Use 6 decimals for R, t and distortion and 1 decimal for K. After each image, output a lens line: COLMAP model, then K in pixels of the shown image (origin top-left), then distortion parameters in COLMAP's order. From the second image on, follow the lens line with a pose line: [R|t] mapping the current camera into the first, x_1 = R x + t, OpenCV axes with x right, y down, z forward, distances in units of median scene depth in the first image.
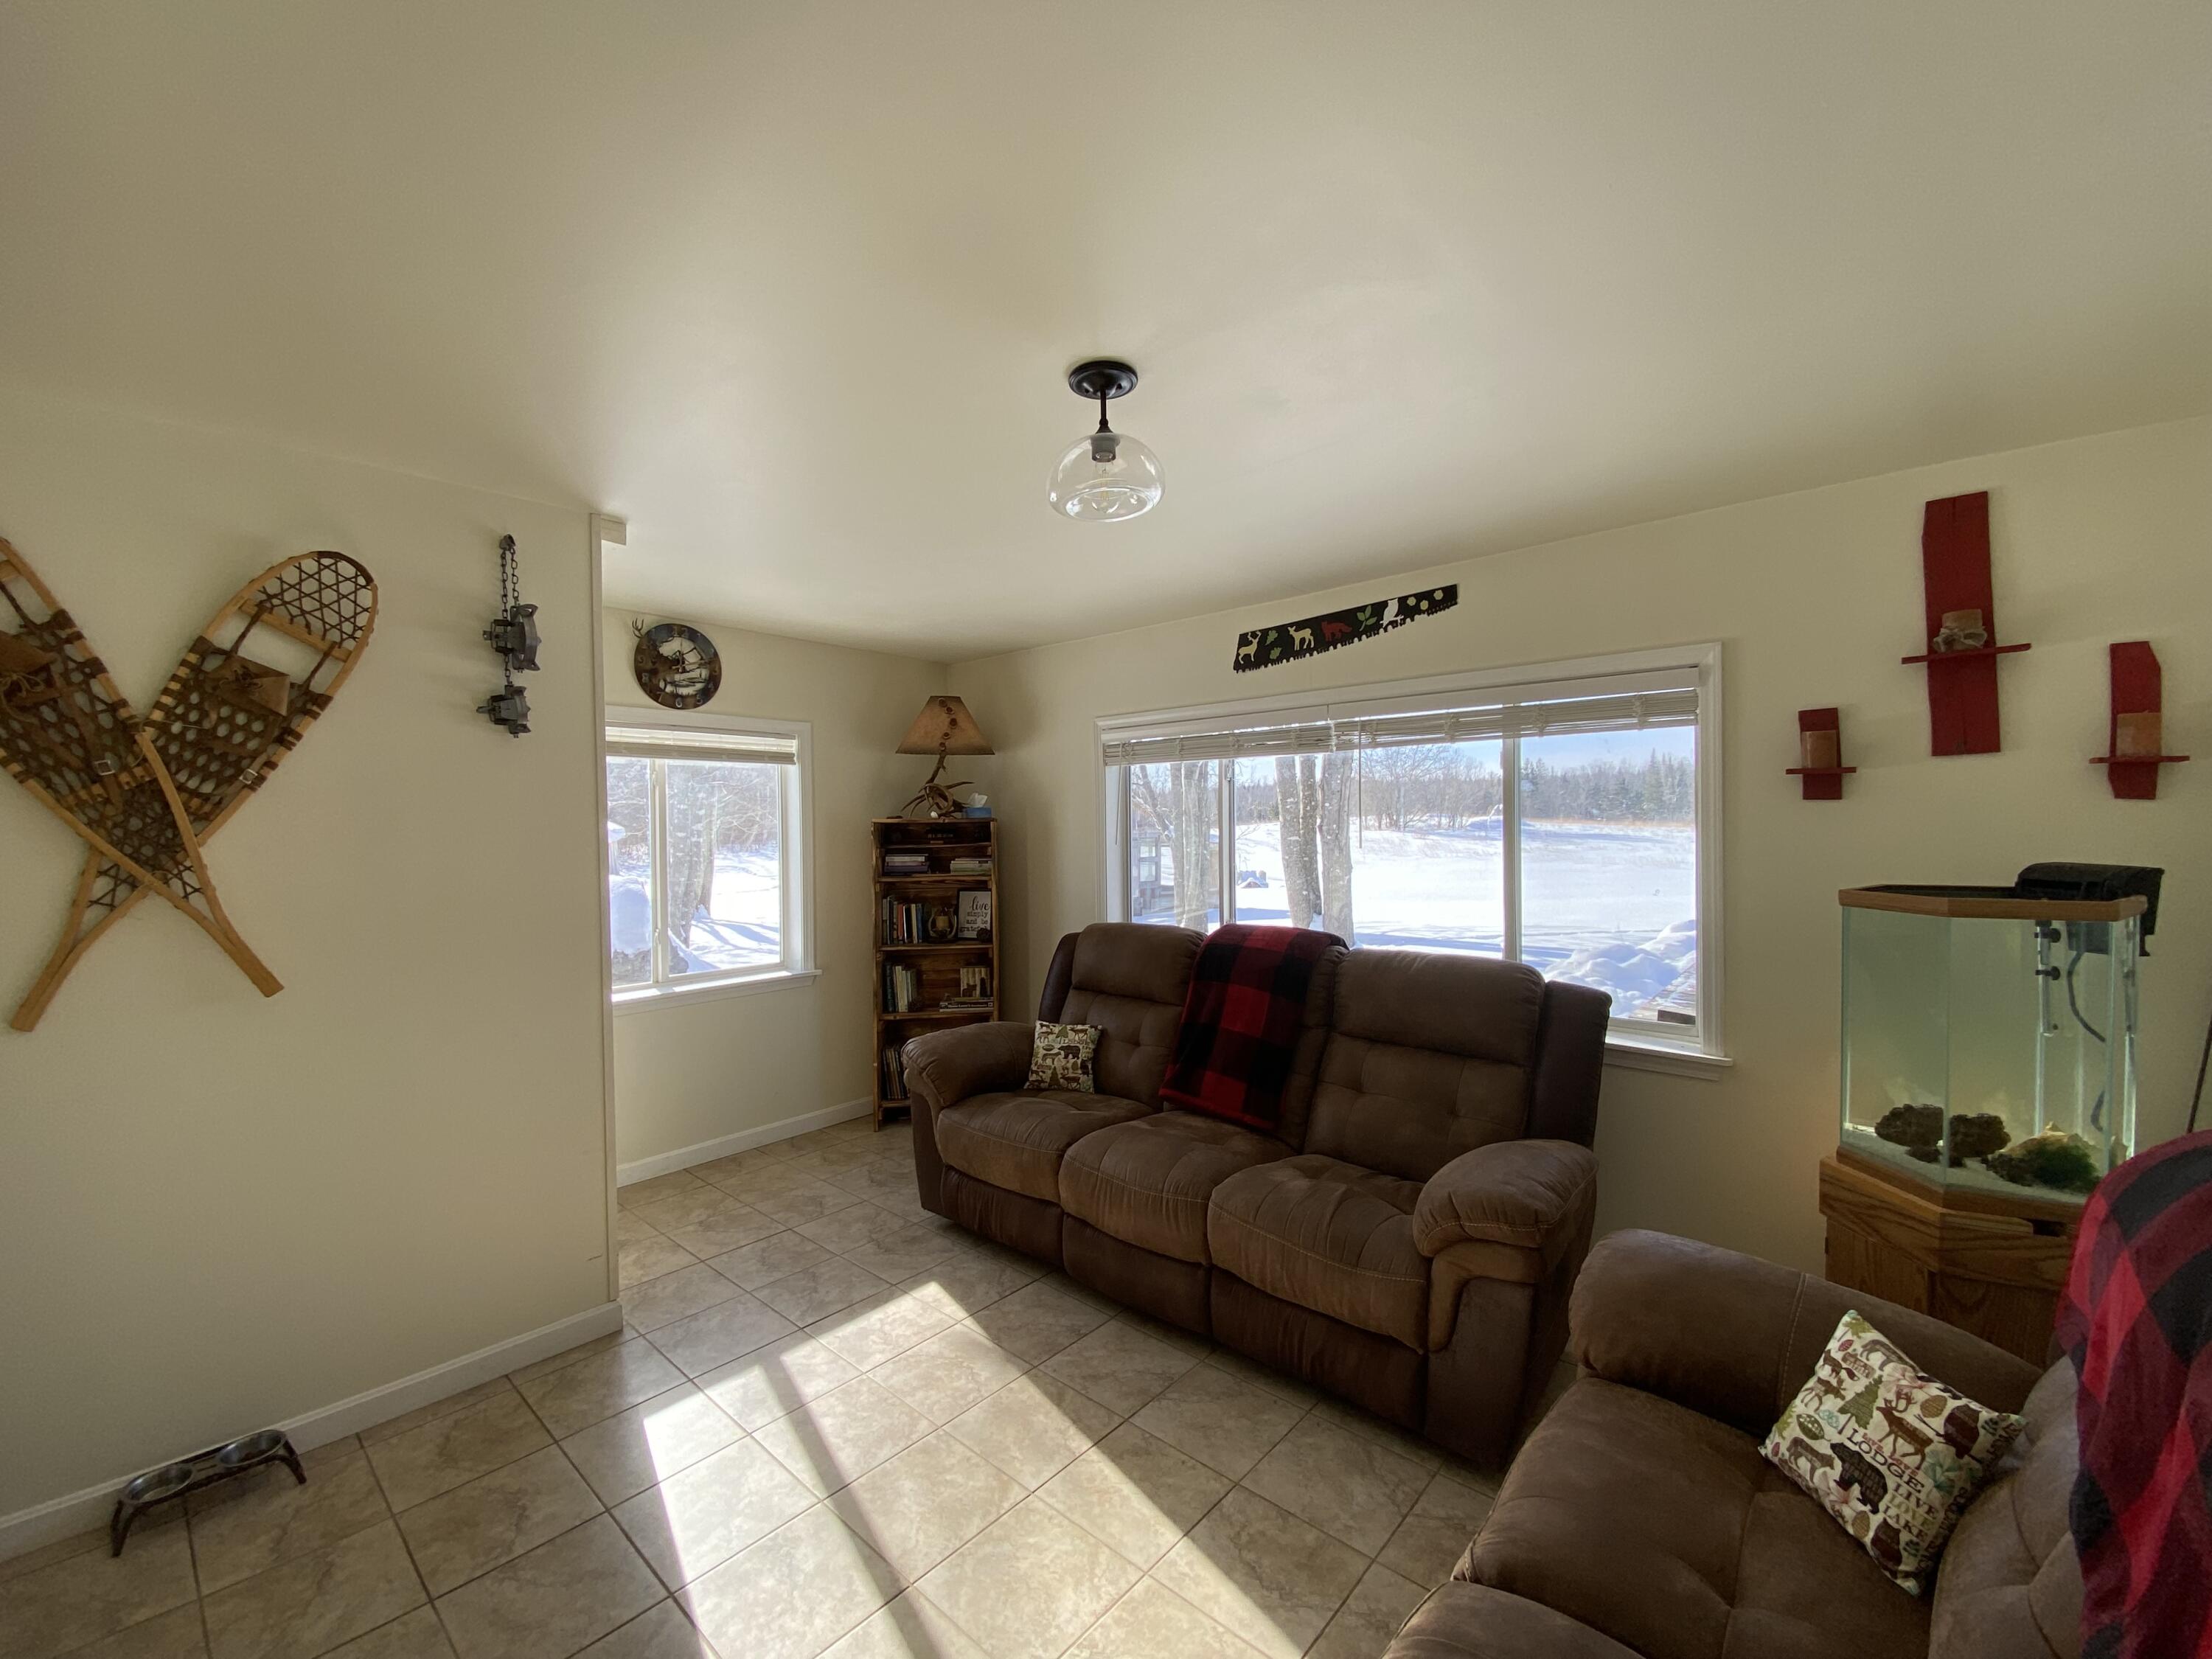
lens RADIAL K [[881.1, 0, 1110.6], [0, 881.1, 841.8], [0, 0, 1]] dist [0.059444, -0.038230]
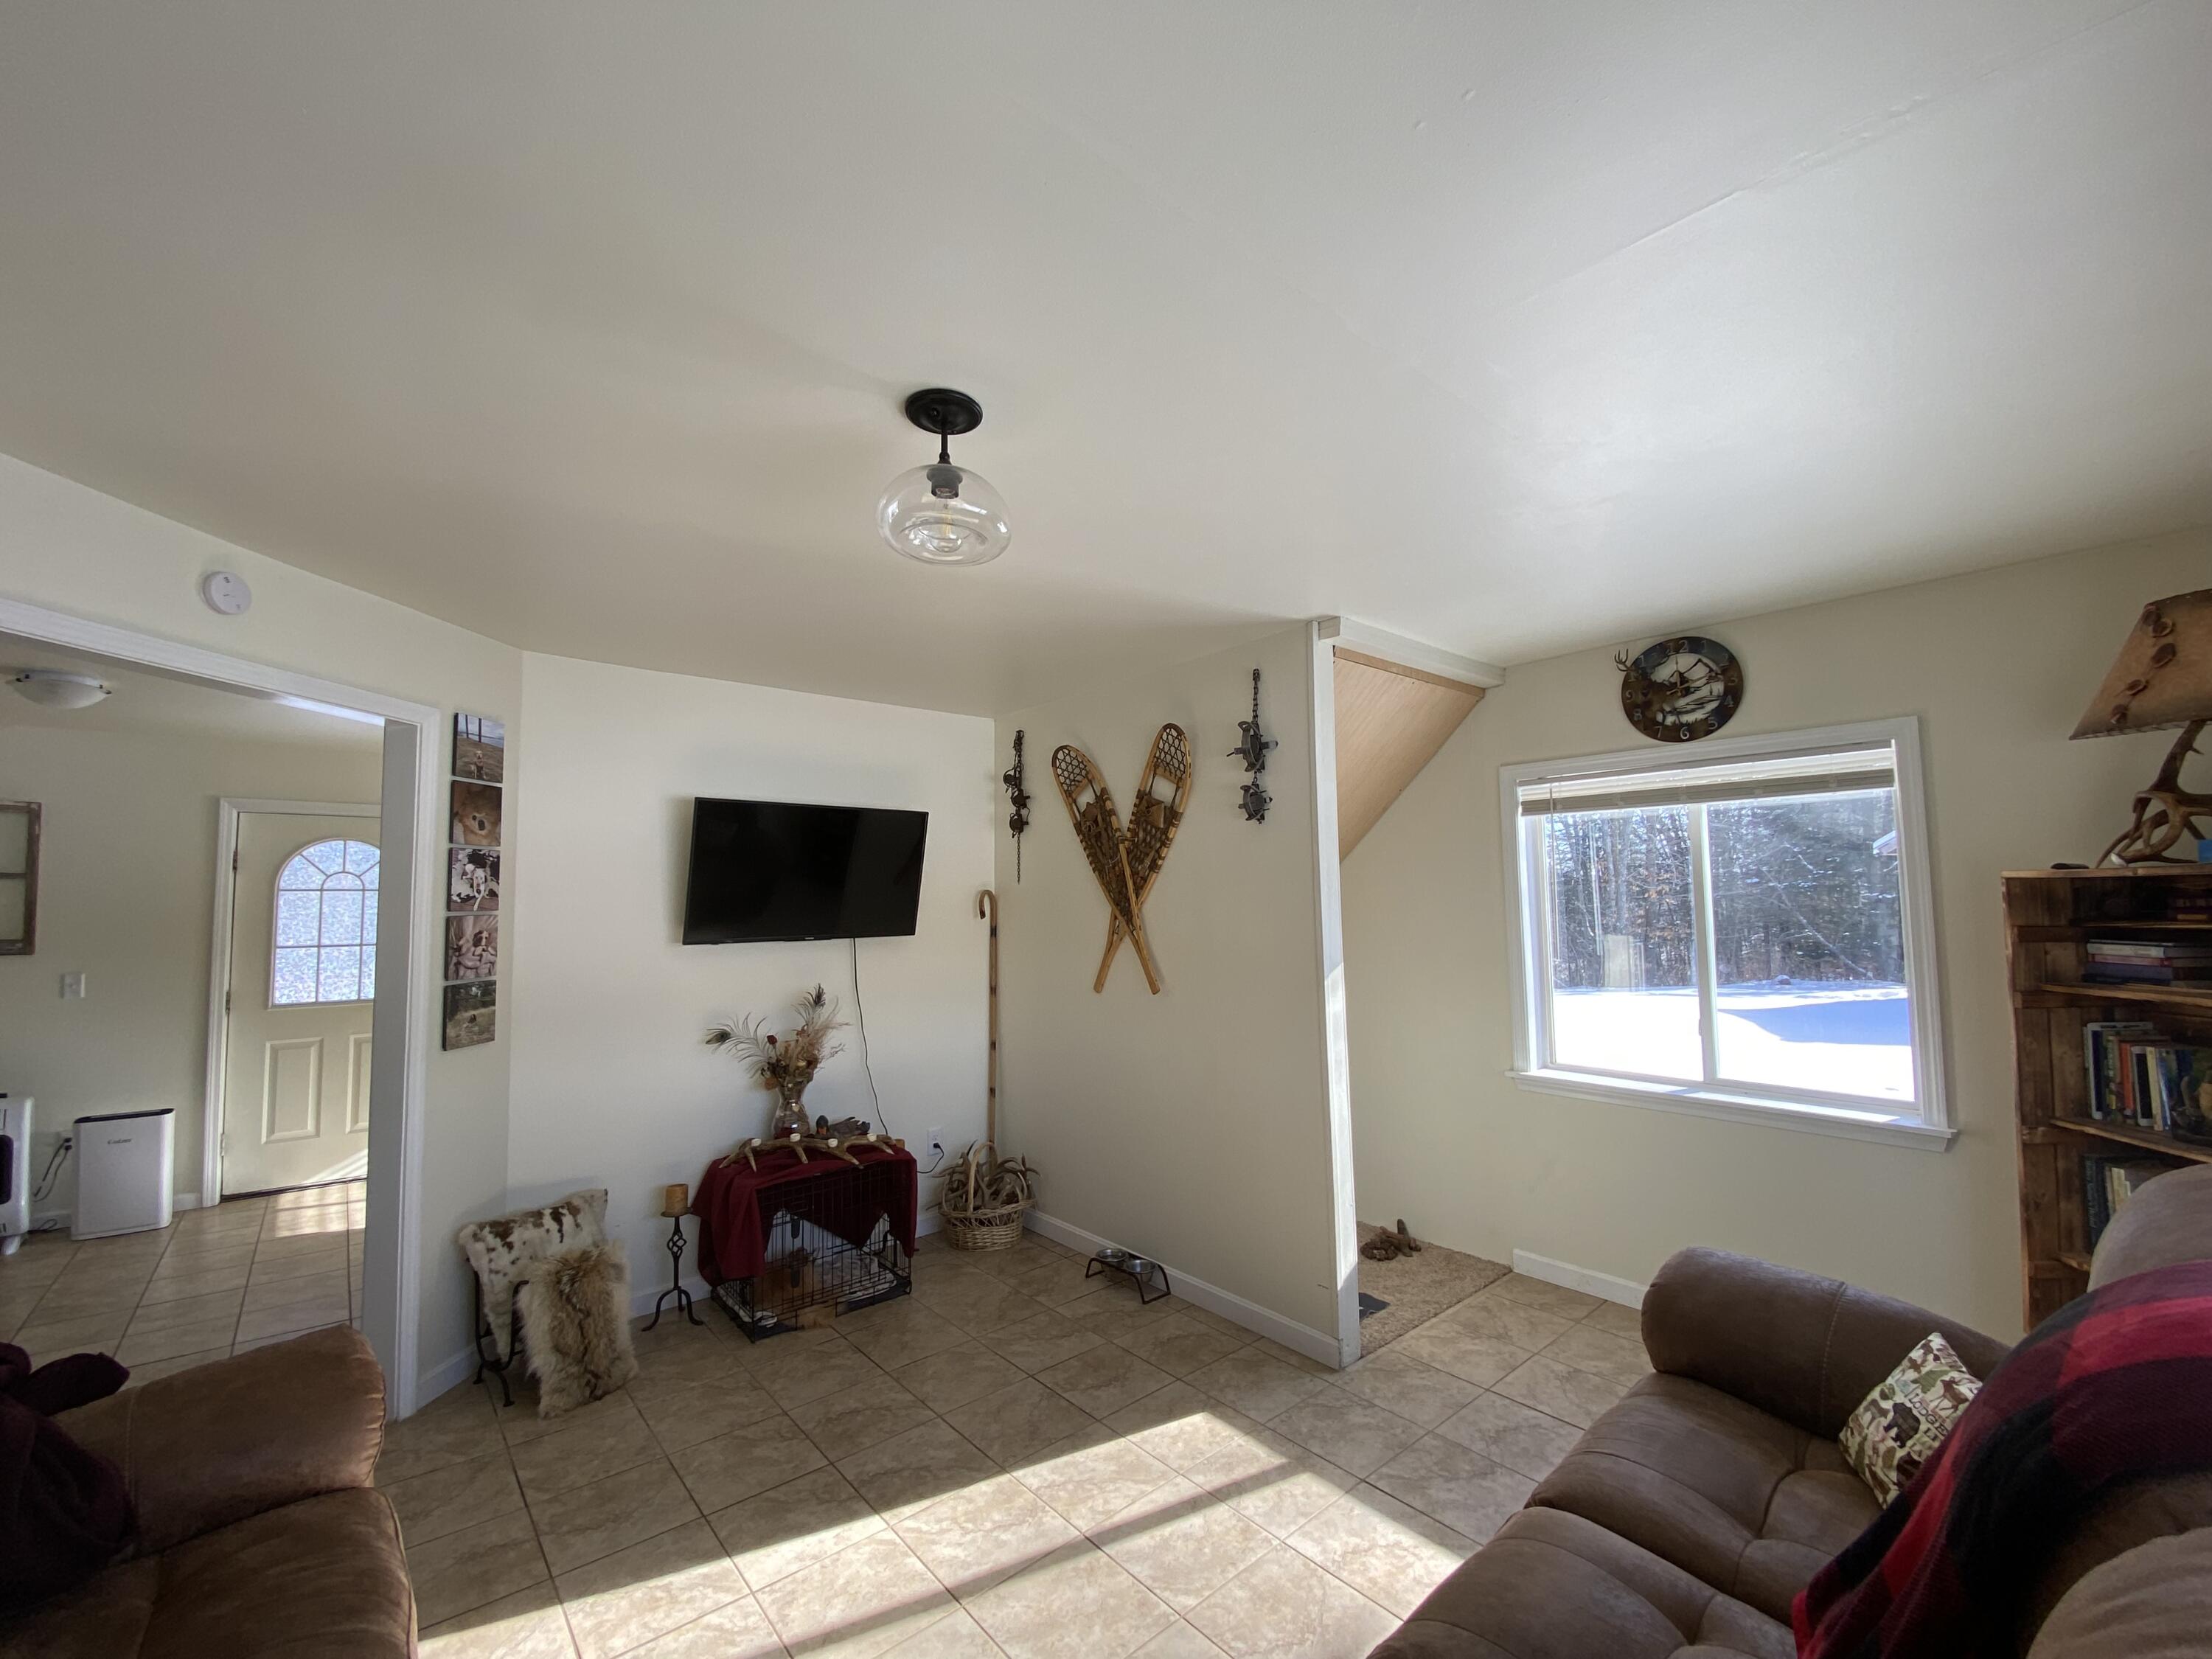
lens RADIAL K [[893.5, 0, 1095.5], [0, 893.5, 828.0], [0, 0, 1]] dist [0.012654, -0.021732]
pose [[-0.135437, -0.063609, -0.988742, 0.696011], [-0.002619, 0.997957, -0.063843, -0.030453], [0.990783, -0.006057, -0.135327, 1.045481]]
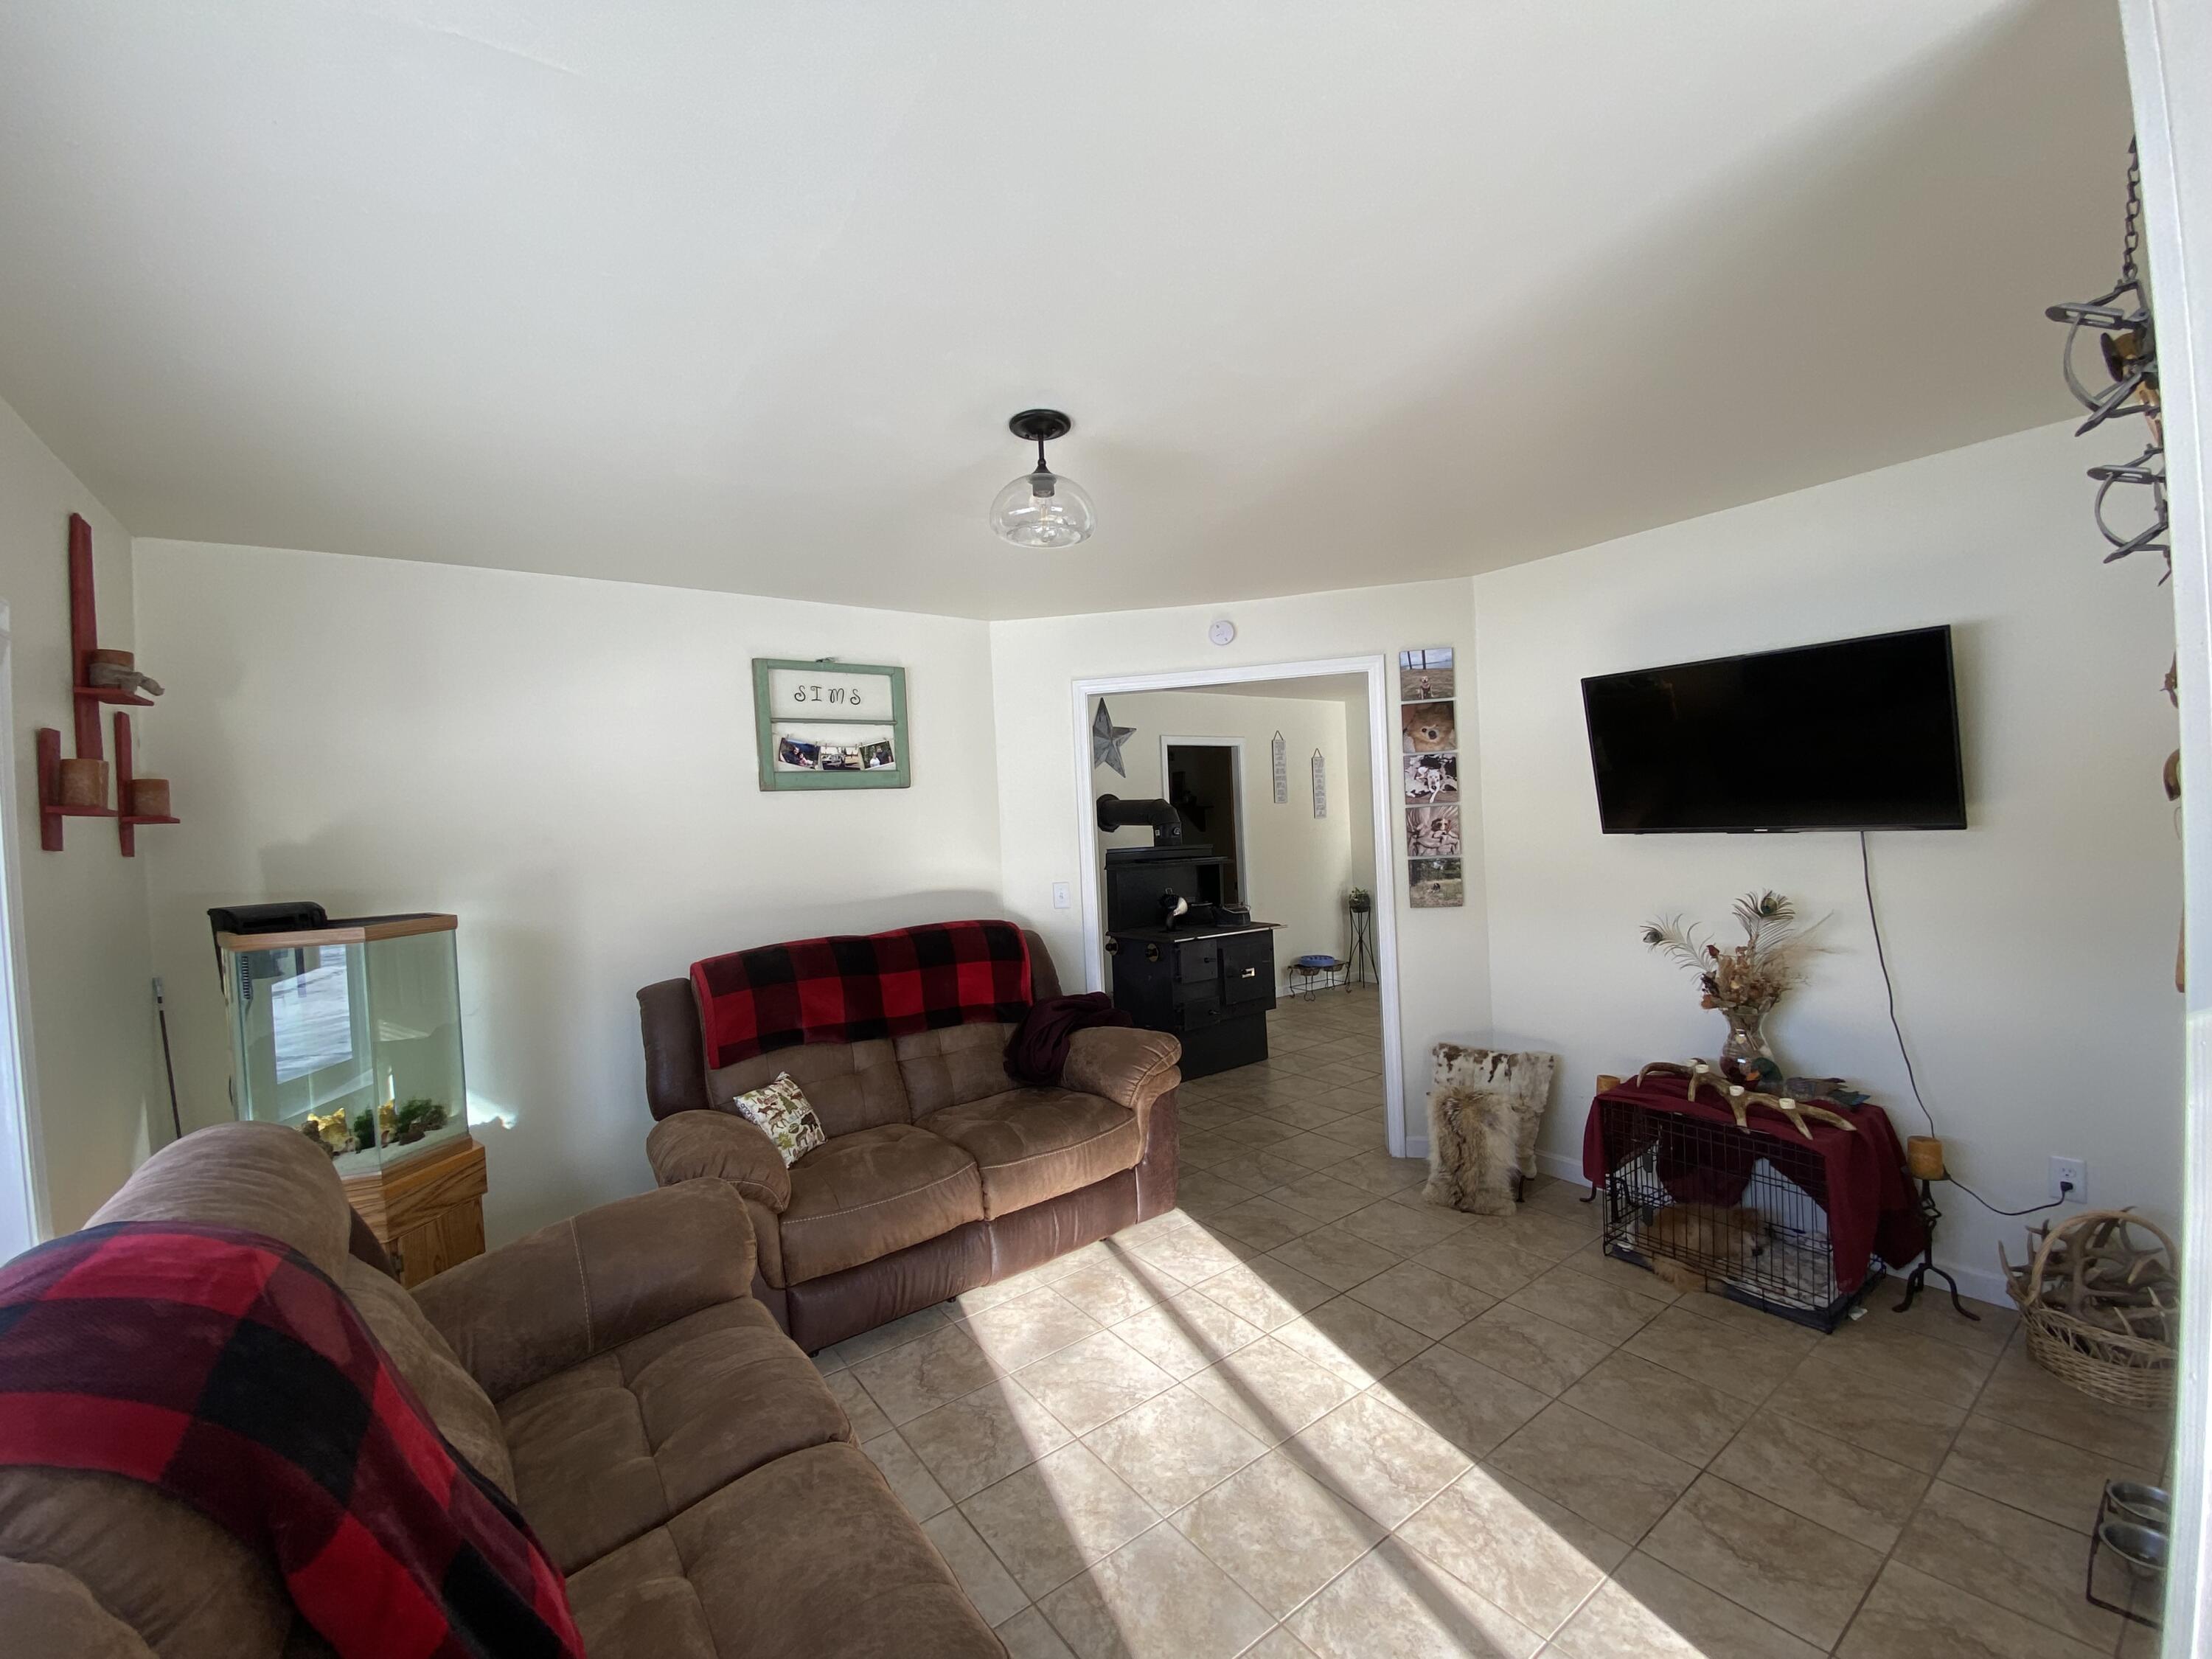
lens RADIAL K [[893.5, 0, 1095.5], [0, 893.5, 828.0], [0, 0, 1]] dist [0.012654, -0.021732]
pose [[-0.973295, 0.059934, 0.221596, -0.241956], [0.067030, 0.997447, 0.024636, -0.027217], [-0.219553, 0.038832, -0.974827, 1.730914]]
